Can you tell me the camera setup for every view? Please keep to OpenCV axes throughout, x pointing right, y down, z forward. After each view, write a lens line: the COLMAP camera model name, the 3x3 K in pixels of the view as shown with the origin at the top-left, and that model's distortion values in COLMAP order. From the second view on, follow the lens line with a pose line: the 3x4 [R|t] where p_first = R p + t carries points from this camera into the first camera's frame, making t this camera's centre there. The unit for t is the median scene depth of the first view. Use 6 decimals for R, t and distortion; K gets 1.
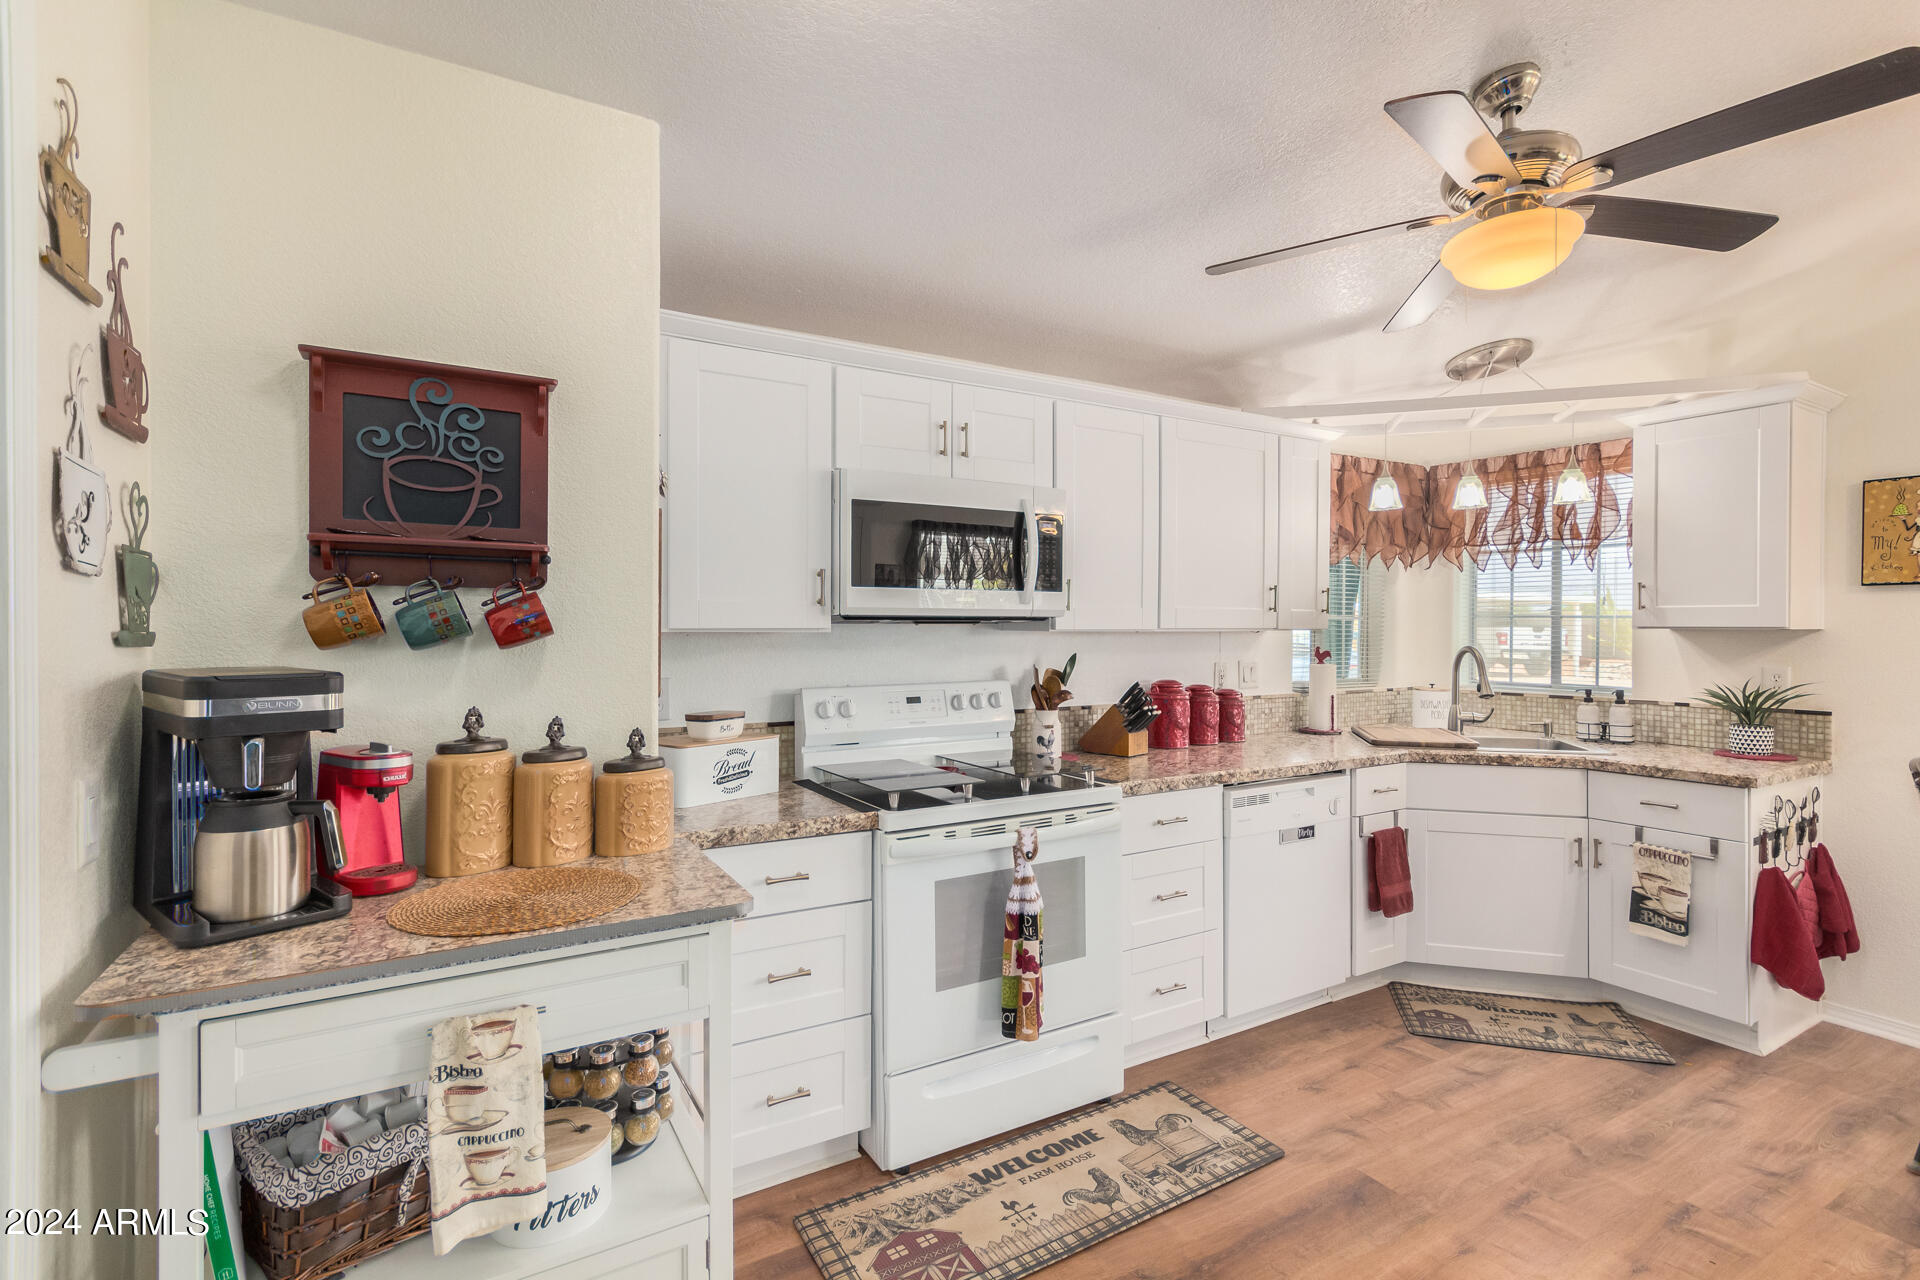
lens RADIAL K [[894.7, 0, 960.2], [0, 894.7, 631.1], [0, 0, 1]] dist [0.003891, 0.000103]
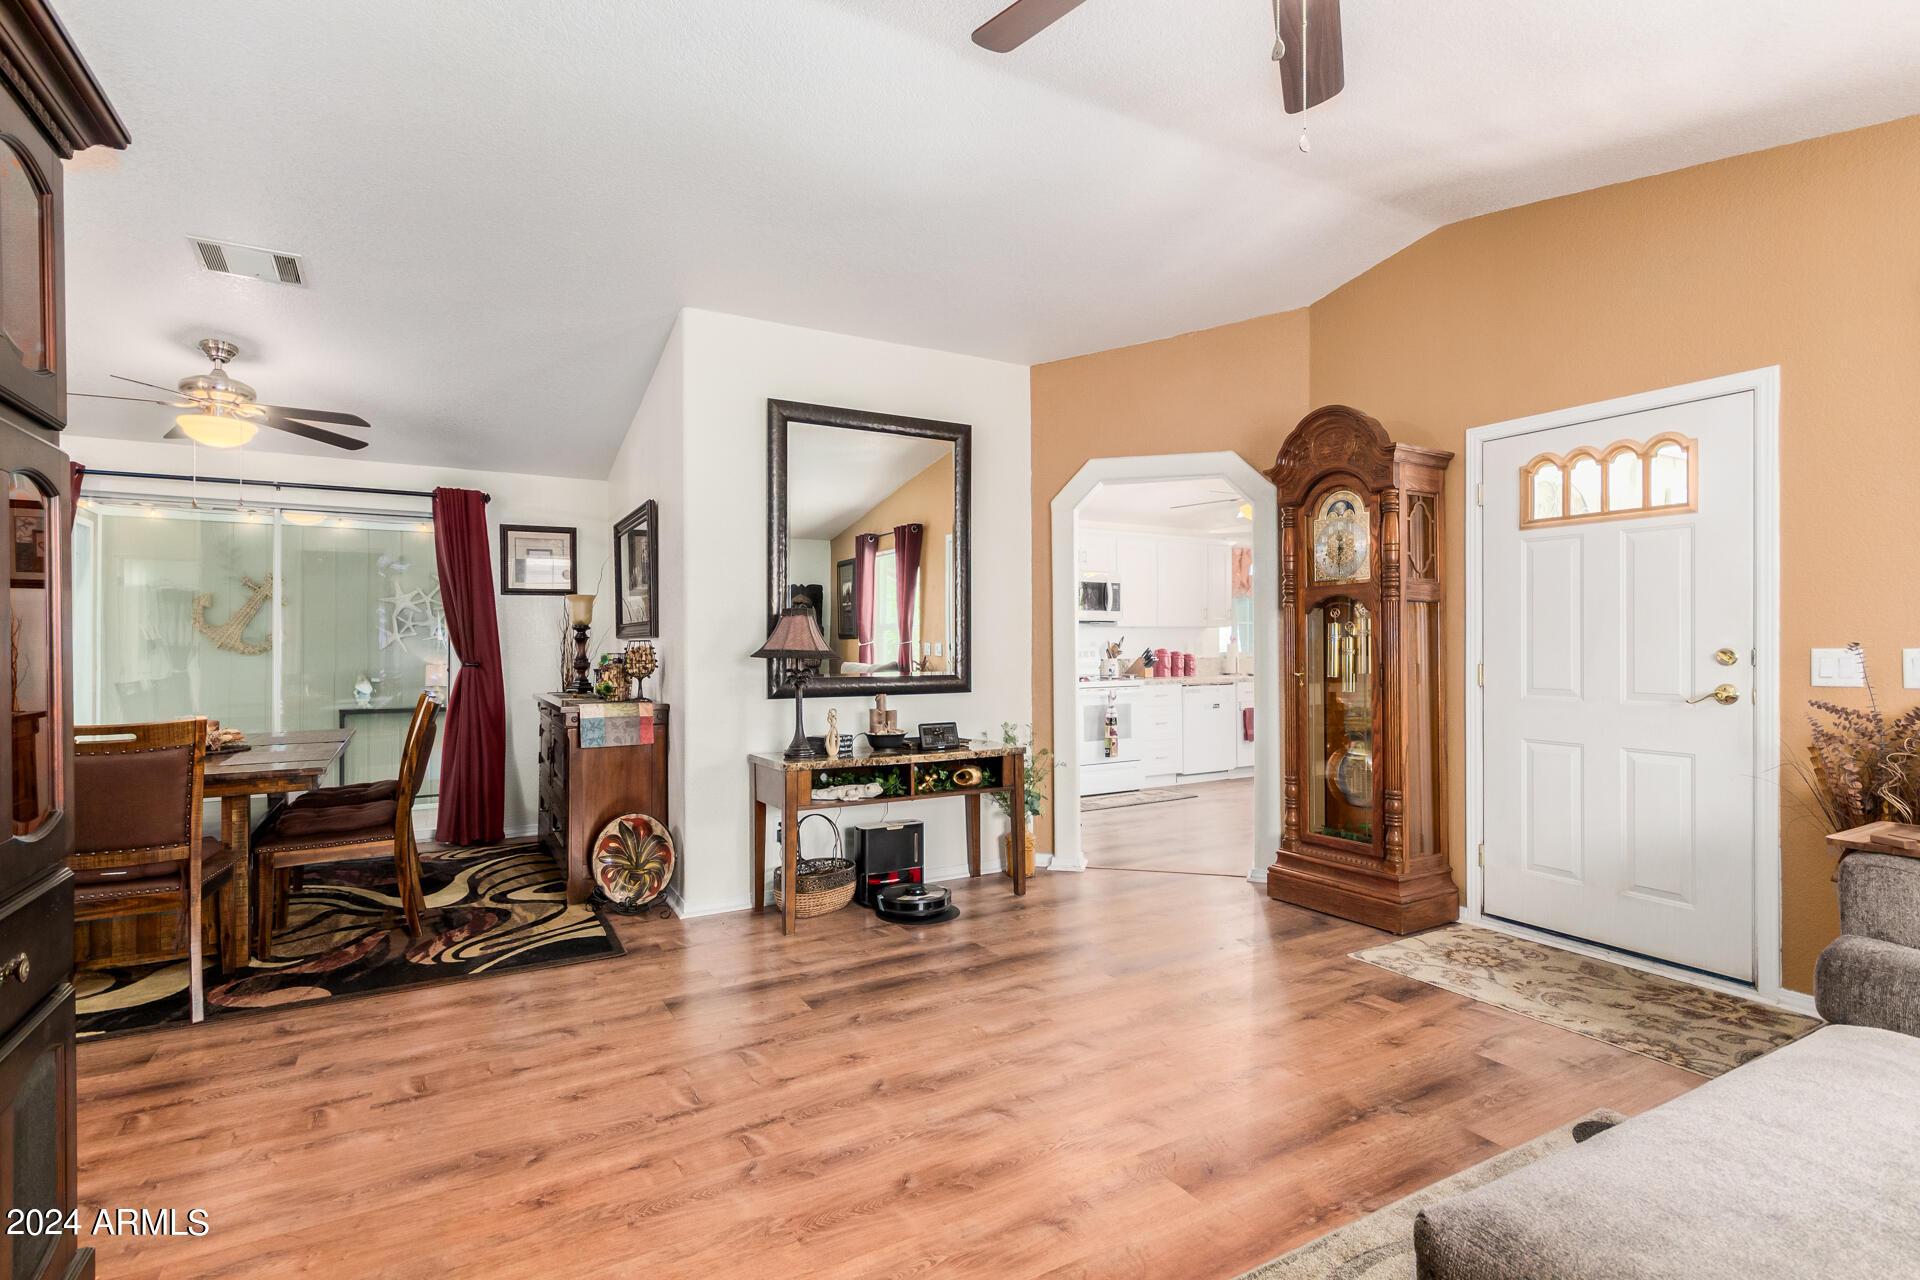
lens RADIAL K [[894.7, 0, 961.1], [0, 894.7, 646.6], [0, 0, 1]] dist [0.003891, 0.000103]
pose [[0.999954, -0.005106, -0.008149, -0.306260], [0.005052, 0.999965, -0.006628, 0.068970], [0.008182, 0.006587, 0.999945, -1.505358]]
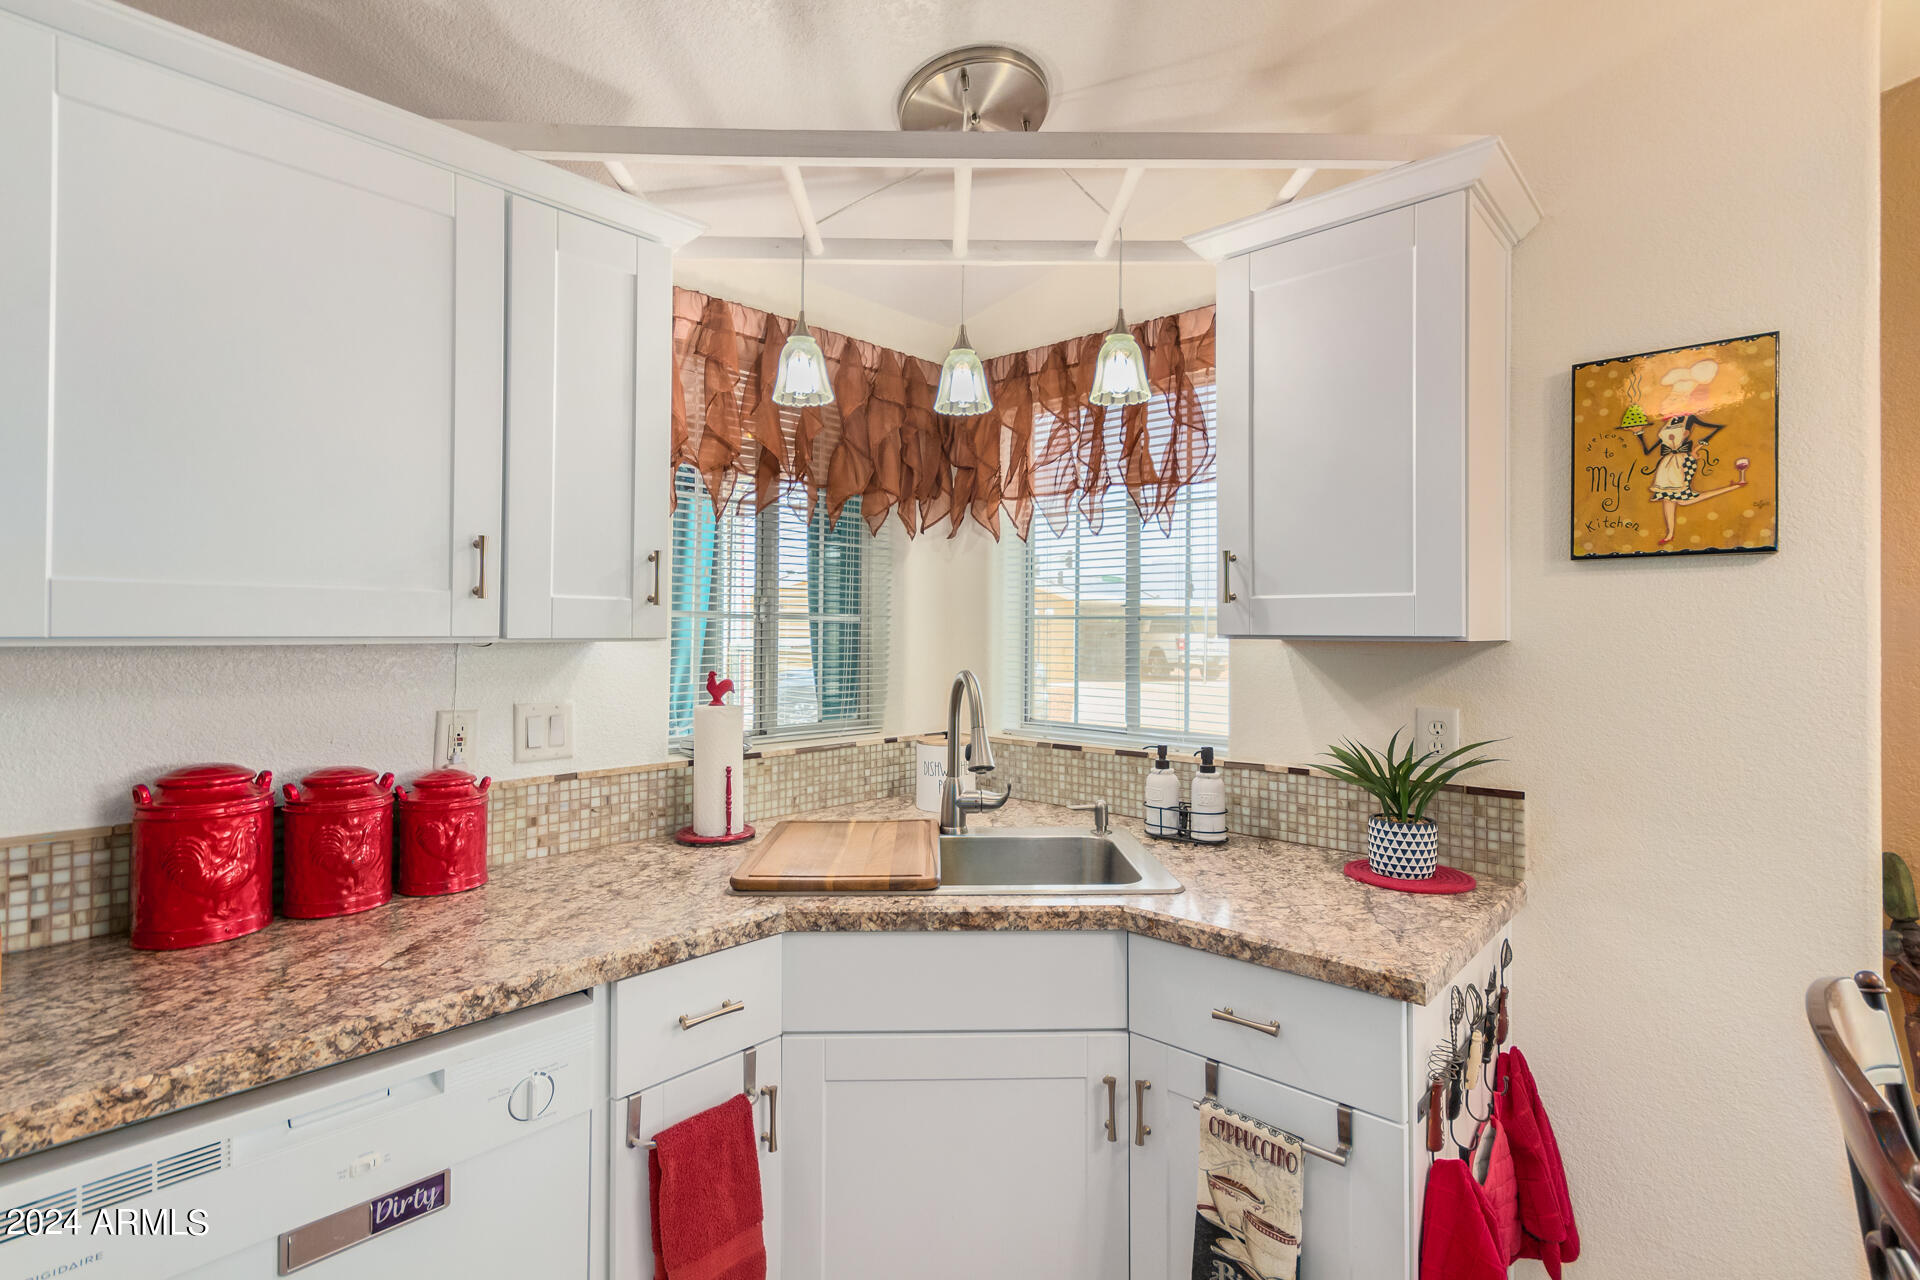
lens RADIAL K [[894.7, 0, 963.3], [0, 894.7, 621.7], [0, 0, 1]] dist [0.003891, 0.000103]
pose [[0.958231, 0.005782, 0.285936, 0.484256], [-0.001040, 0.999859, -0.016733, -0.004090], [-0.285993, 0.015736, 0.958102, 0.570047]]
